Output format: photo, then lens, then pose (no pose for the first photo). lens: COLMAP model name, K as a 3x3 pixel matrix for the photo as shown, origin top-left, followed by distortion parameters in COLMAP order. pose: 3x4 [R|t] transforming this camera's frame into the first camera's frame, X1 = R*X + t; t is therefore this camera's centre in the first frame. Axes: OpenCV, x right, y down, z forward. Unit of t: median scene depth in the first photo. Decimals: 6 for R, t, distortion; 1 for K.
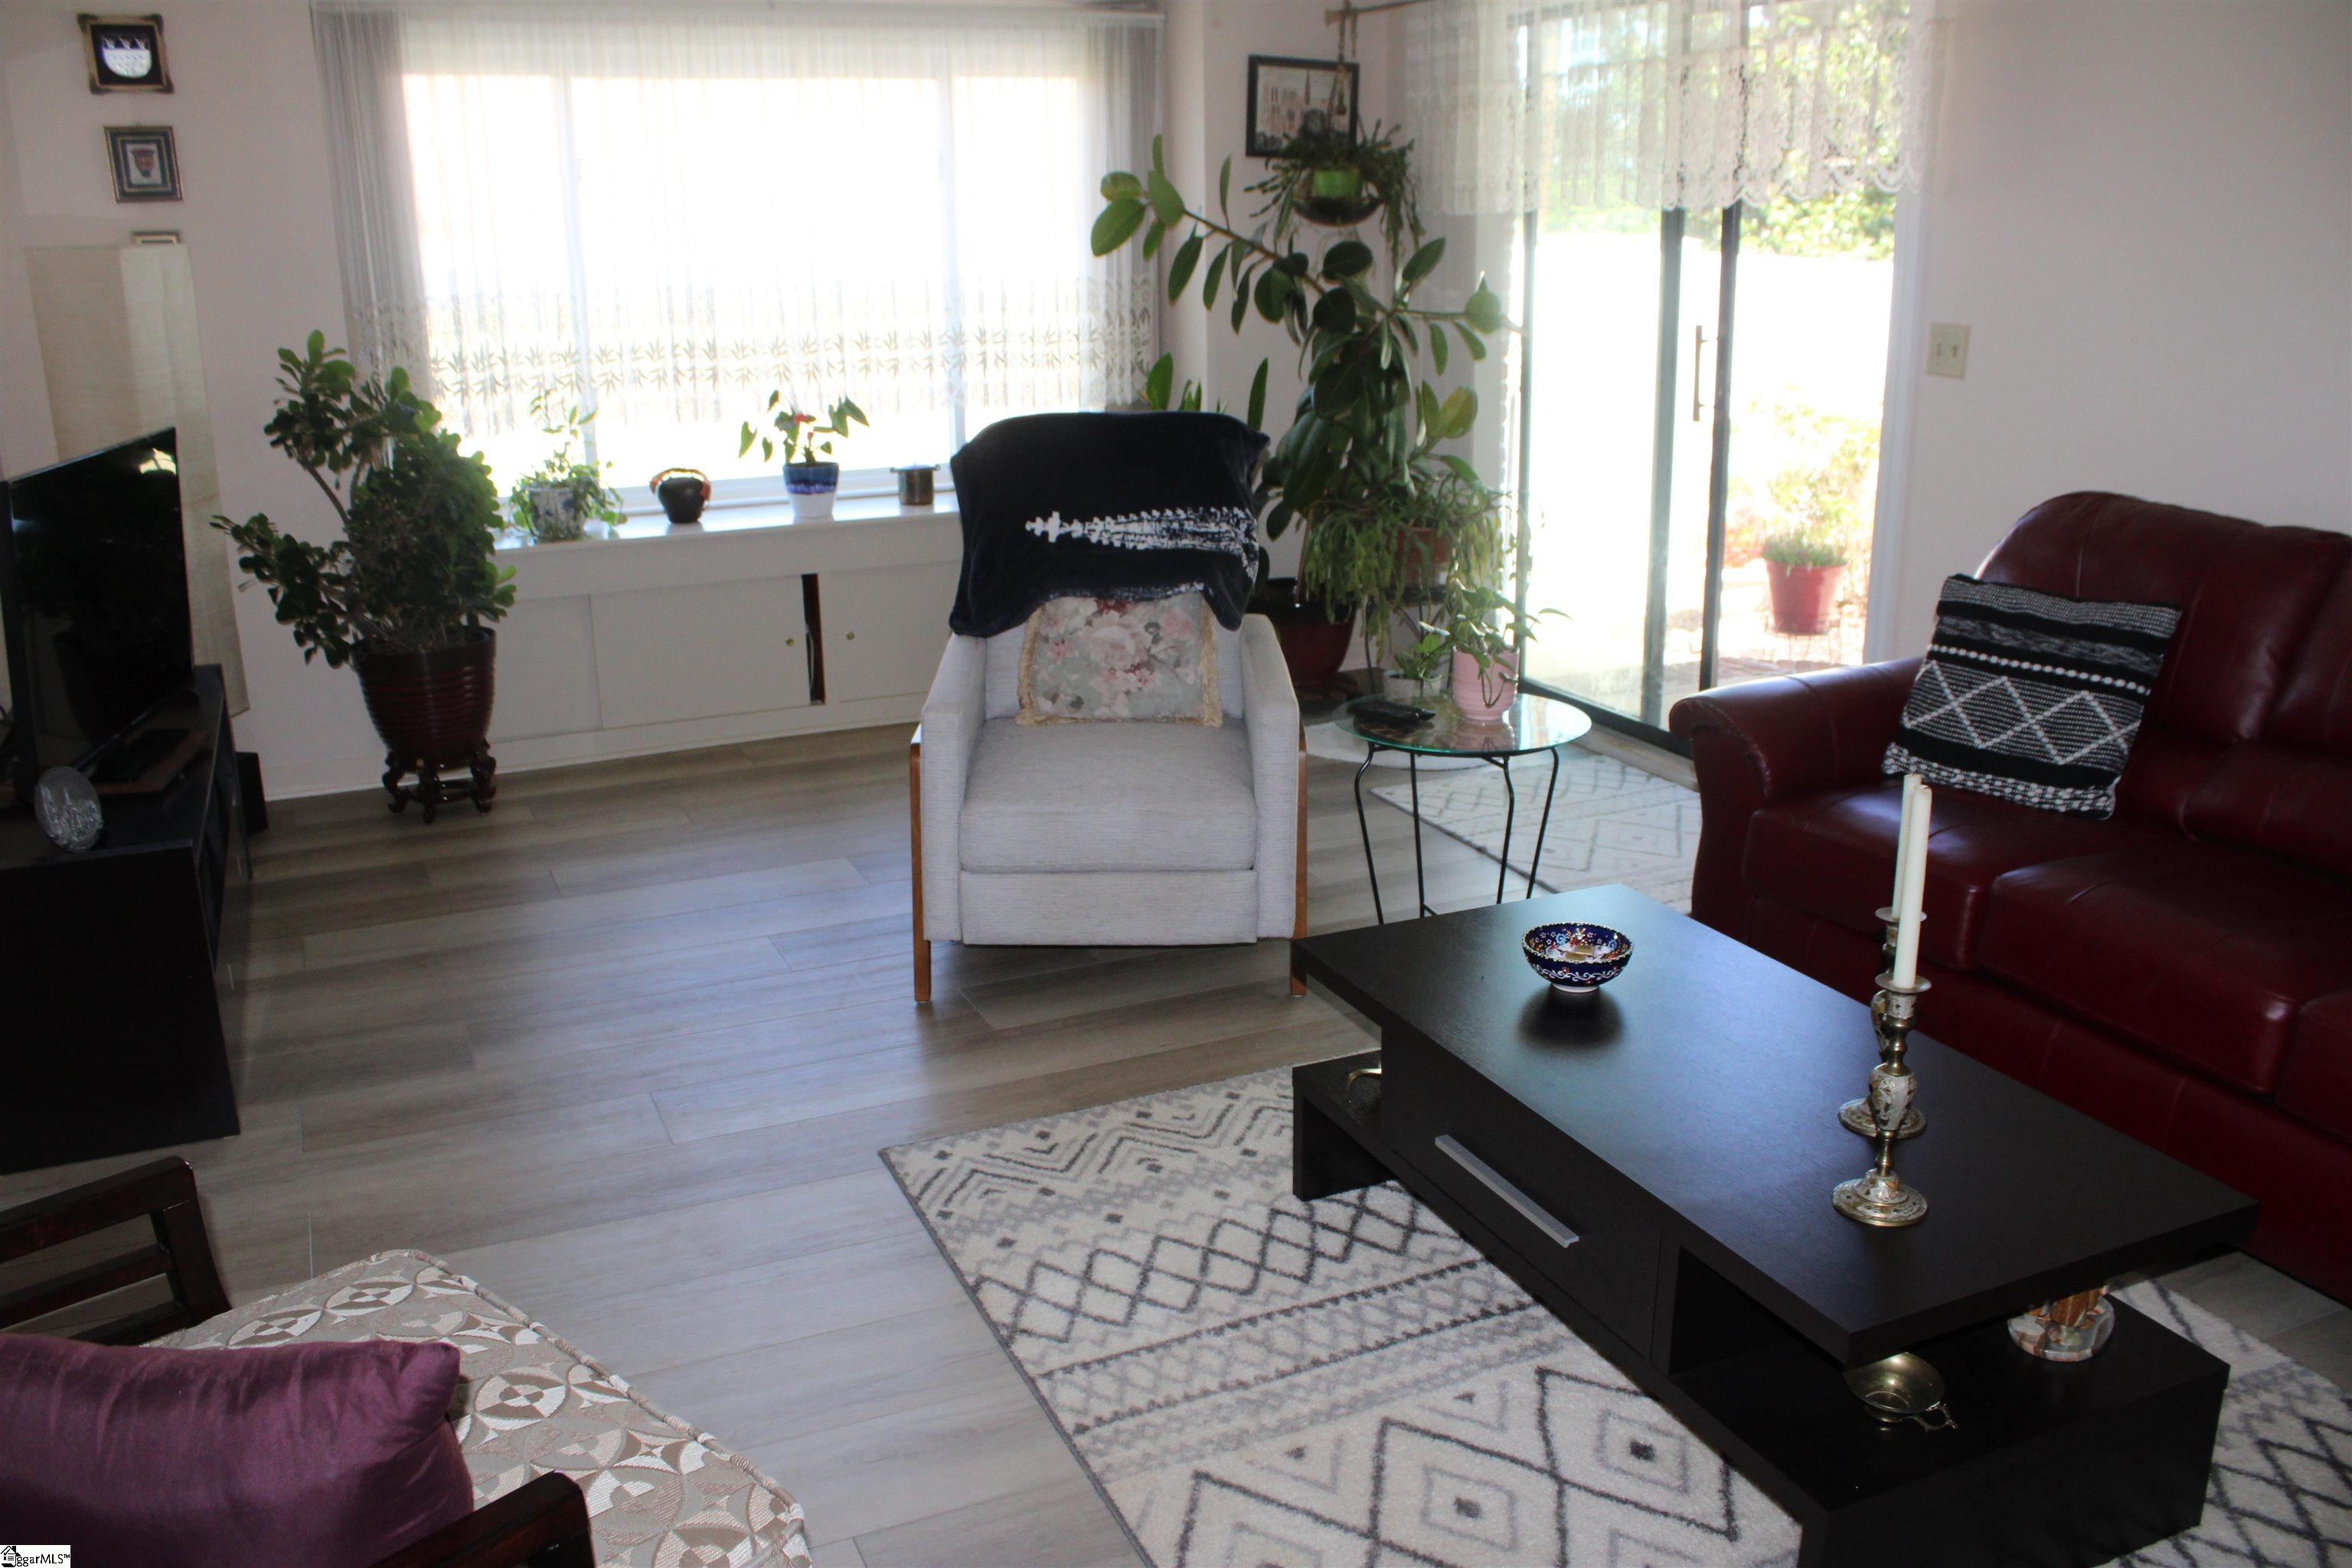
lens RADIAL K [[1945.3, 0, 1186.8], [0, 1945.3, 787.6], [0, 0, 1]] dist [-0.165073, 0.149221]
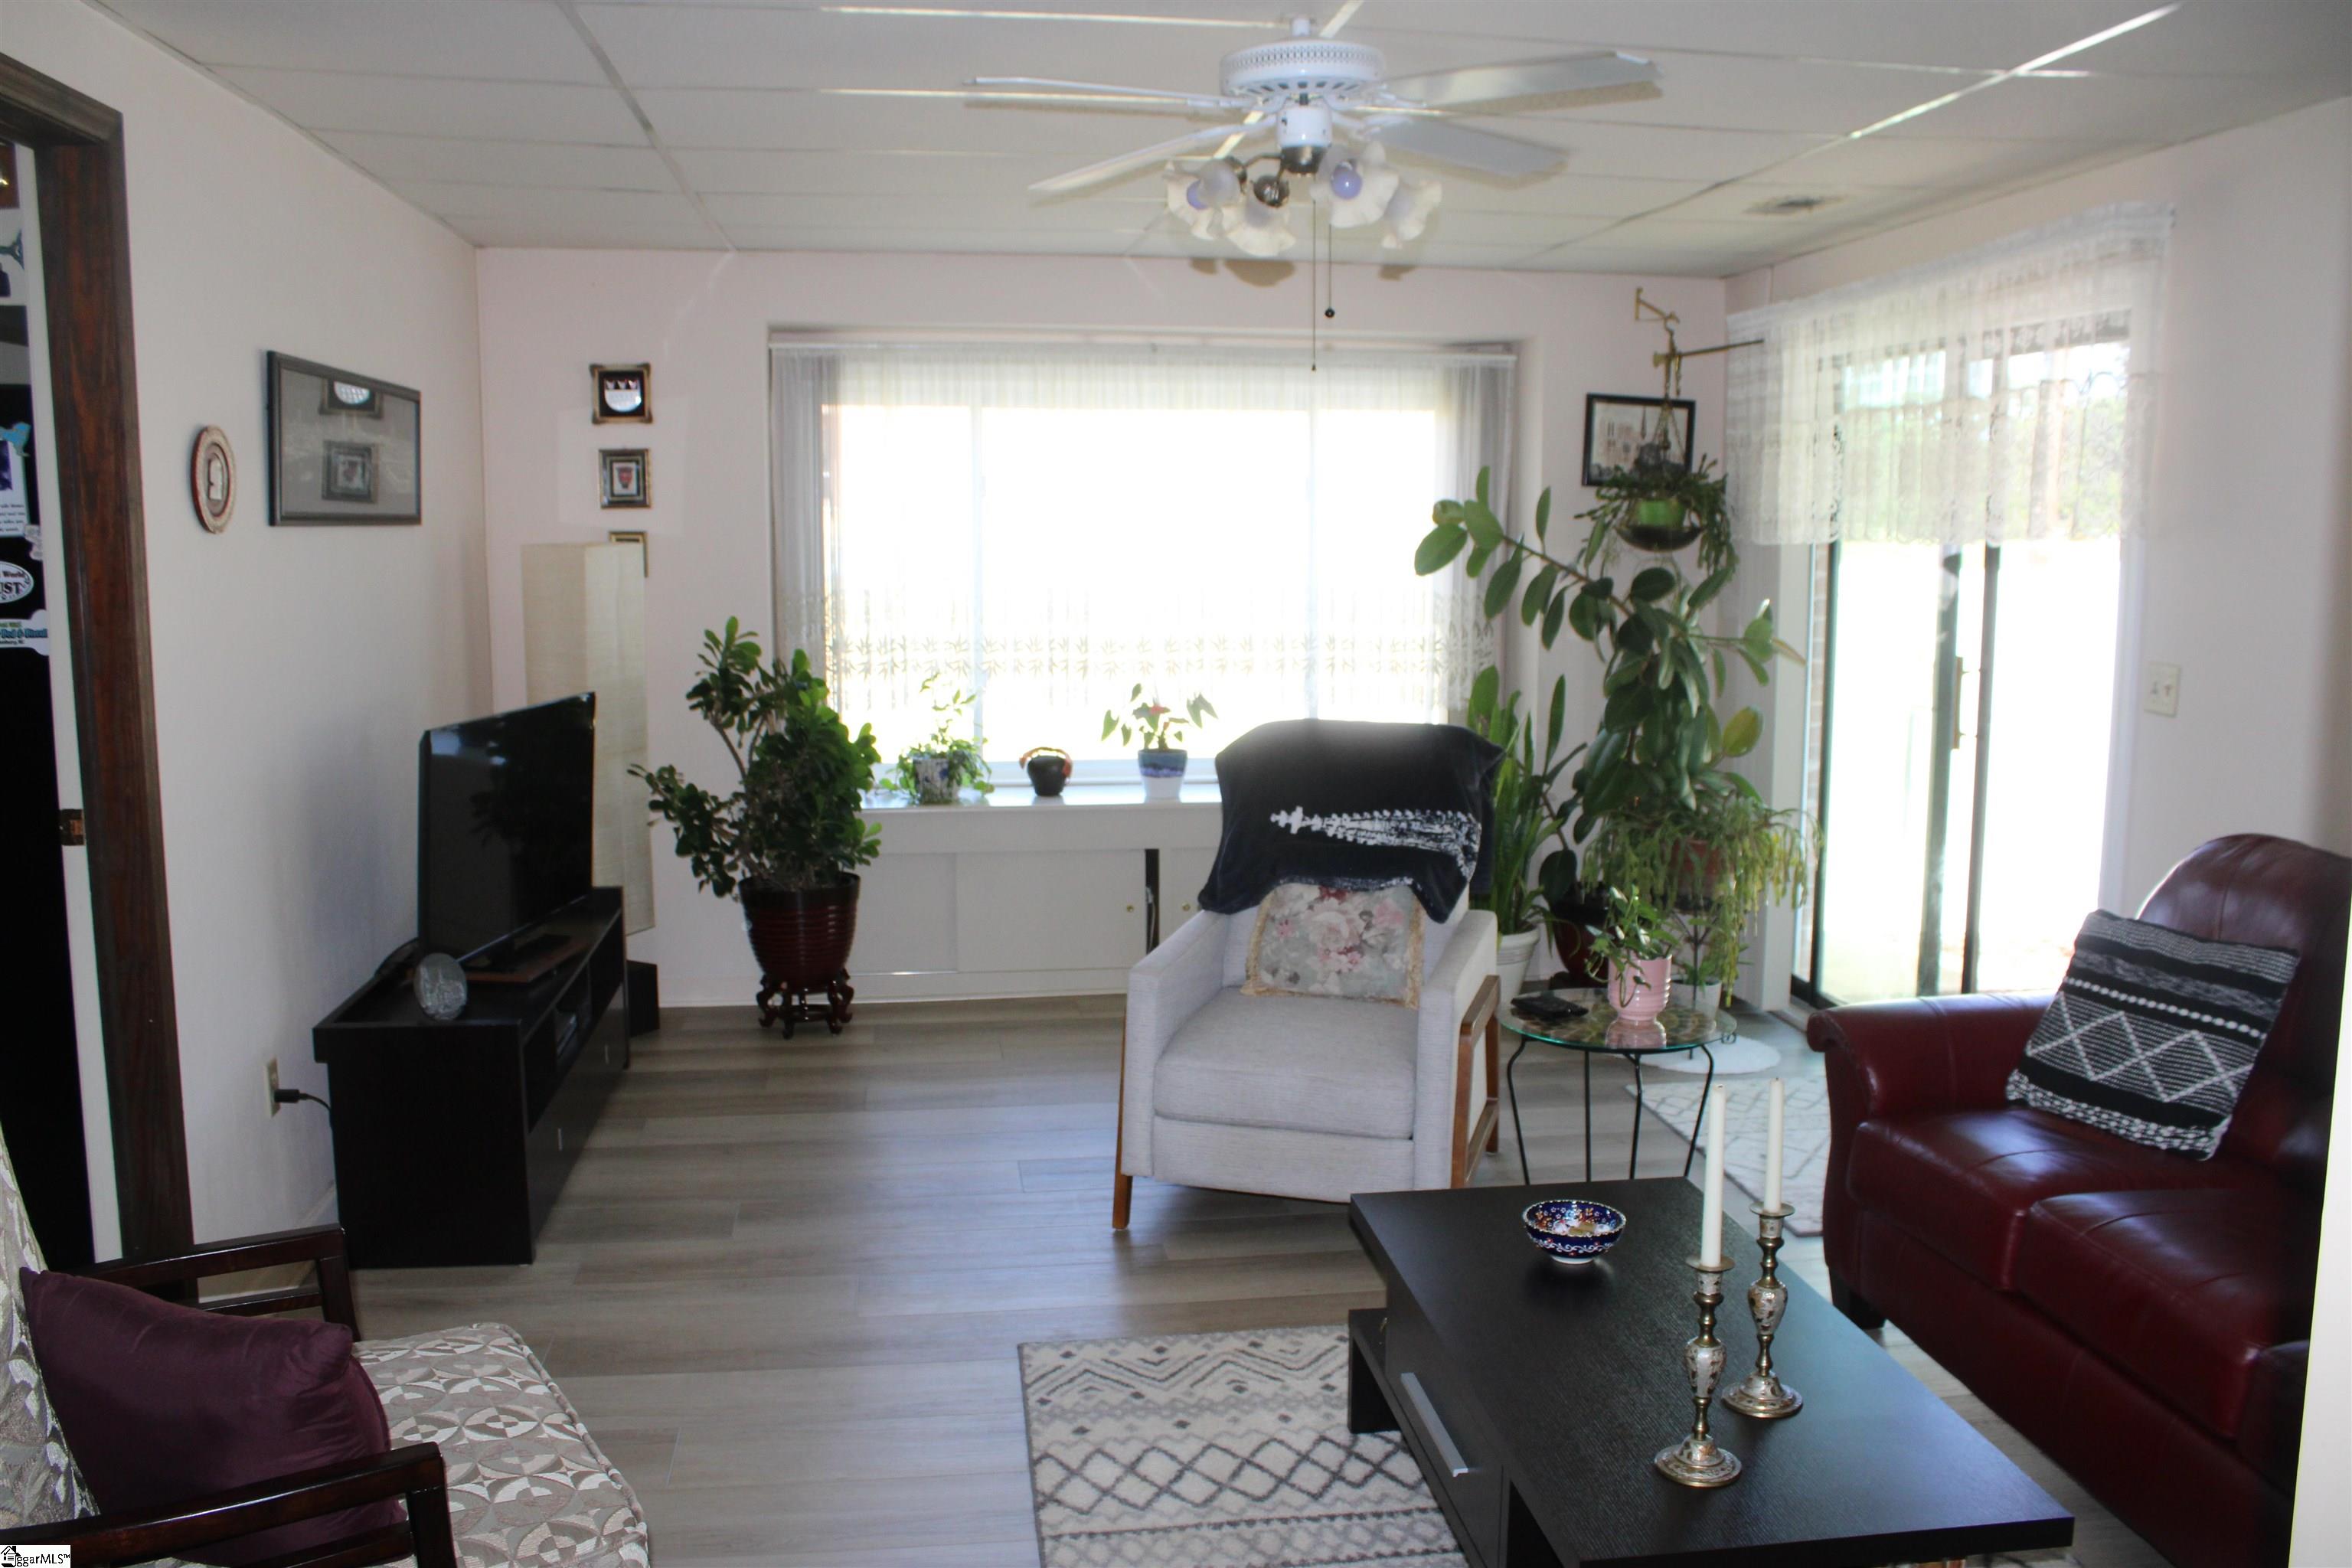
lens RADIAL K [[1945.3, 0, 1189.4], [0, 1945.3, 799.1], [0, 0, 1]] dist [-0.165073, 0.149221]
pose [[0.959662, 0.053566, -0.276006, 0.181274], [-0.091935, 0.987504, -0.128002, 0.003103], [0.265701, 0.148213, 0.952594, -0.086711]]
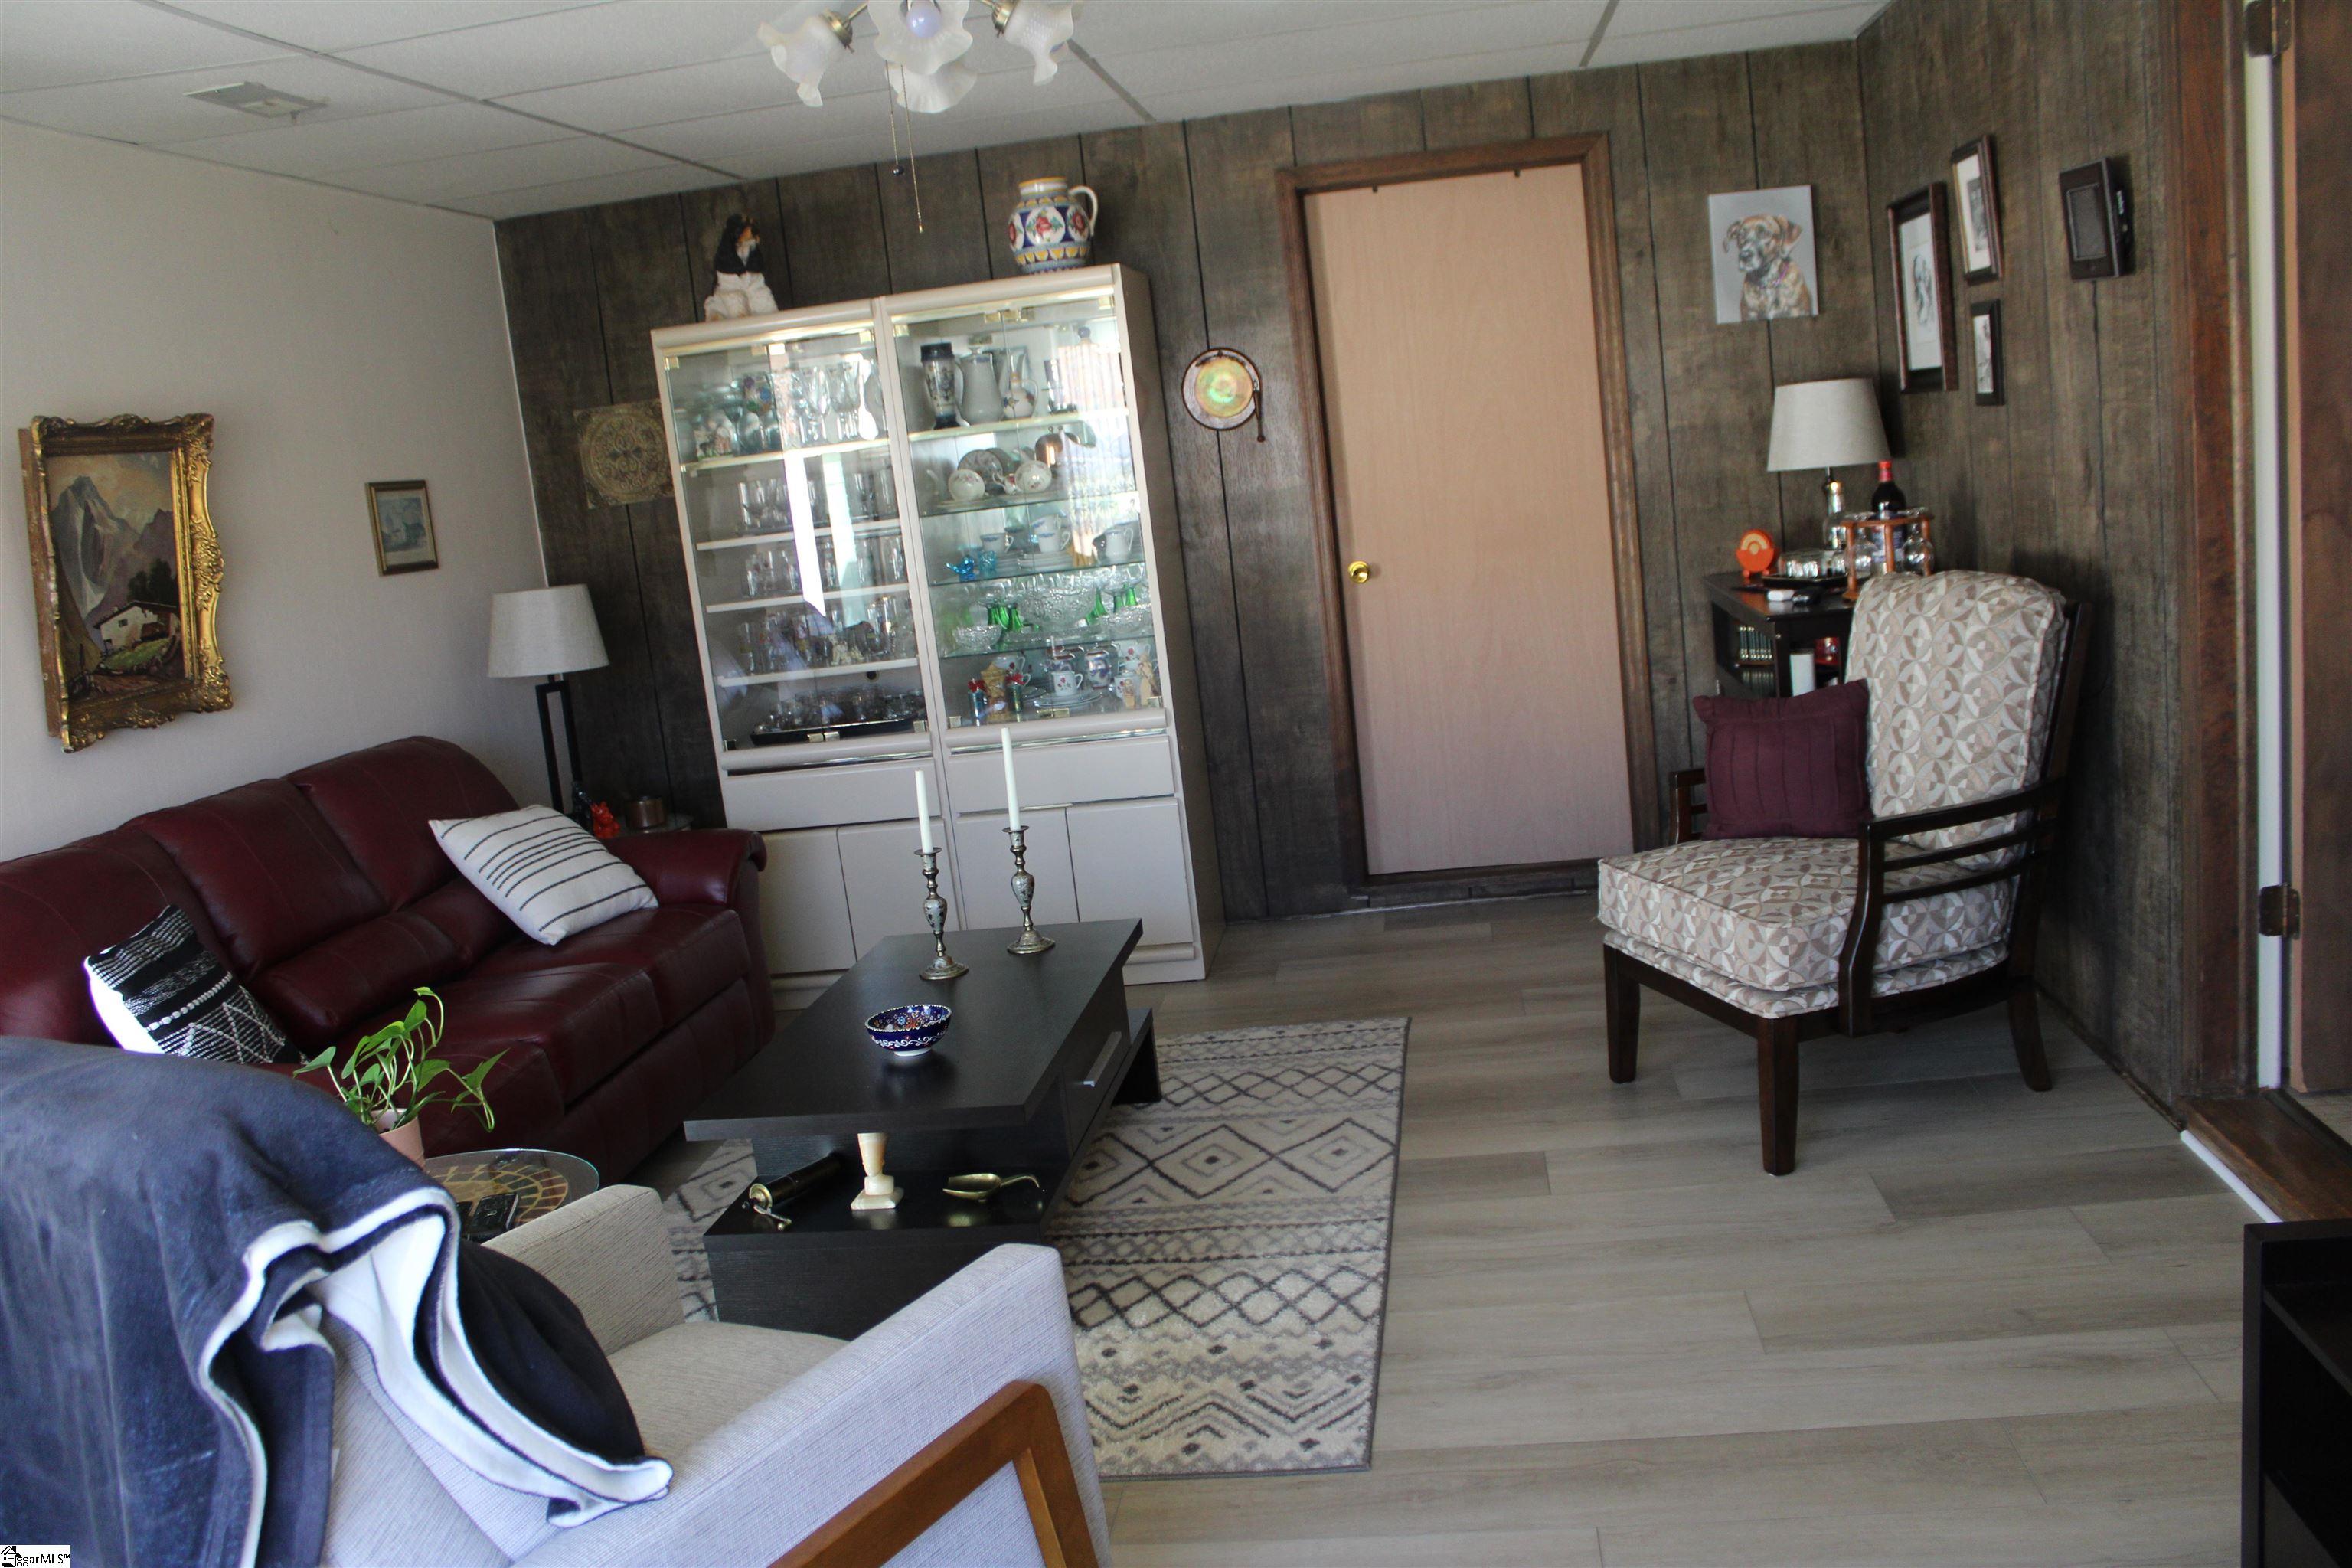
lens RADIAL K [[1945.3, 0, 1172.1], [0, 1945.3, 793.7], [0, 0, 1]] dist [-0.165073, 0.149221]
pose [[-0.840622, 0.017470, 0.541341, -0.420081], [0.267226, 0.882739, 0.386474, -0.326439], [-0.471111, 0.469539, -0.746718, 1.170237]]
